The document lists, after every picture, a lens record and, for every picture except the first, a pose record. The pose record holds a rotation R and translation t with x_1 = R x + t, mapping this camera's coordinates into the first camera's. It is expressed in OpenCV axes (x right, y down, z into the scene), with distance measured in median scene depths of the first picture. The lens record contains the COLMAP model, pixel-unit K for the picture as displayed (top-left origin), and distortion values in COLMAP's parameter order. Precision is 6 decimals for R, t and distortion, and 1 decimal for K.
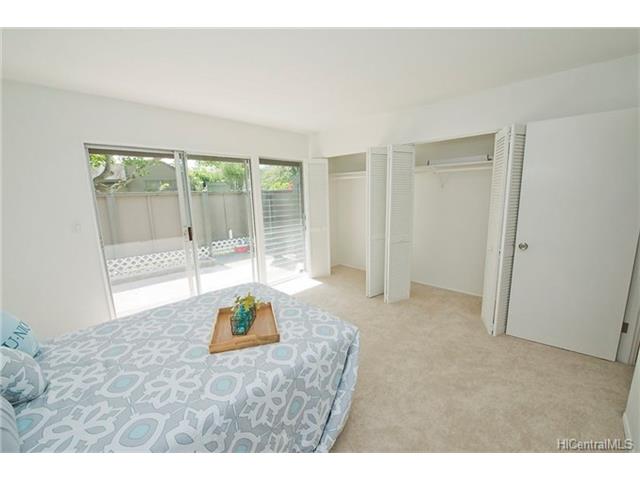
lens RADIAL K [[258.7, 0, 320.2], [0, 258.7, 238.9], [0, 0, 1]] dist [-0.001372, -0.000126]
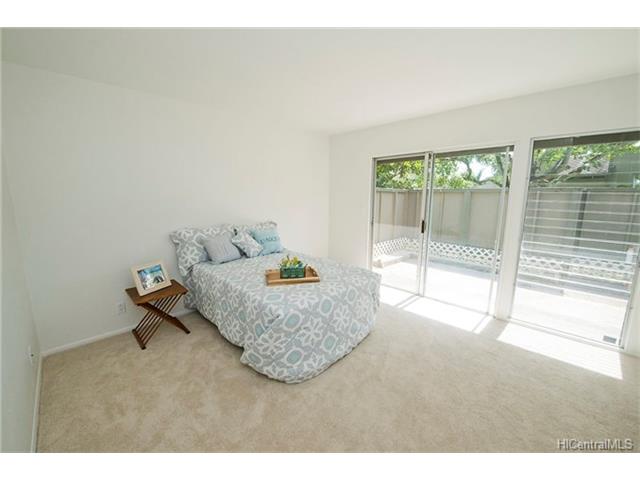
lens RADIAL K [[258.7, 0, 319.9], [0, 258.7, 240.7], [0, 0, 1]] dist [-0.001372, -0.000126]
pose [[-0.002220, 0.201158, -0.979556, 0.592550], [-0.174703, 0.964416, 0.198445, -0.104850], [0.984619, 0.171572, 0.033002, 0.540015]]
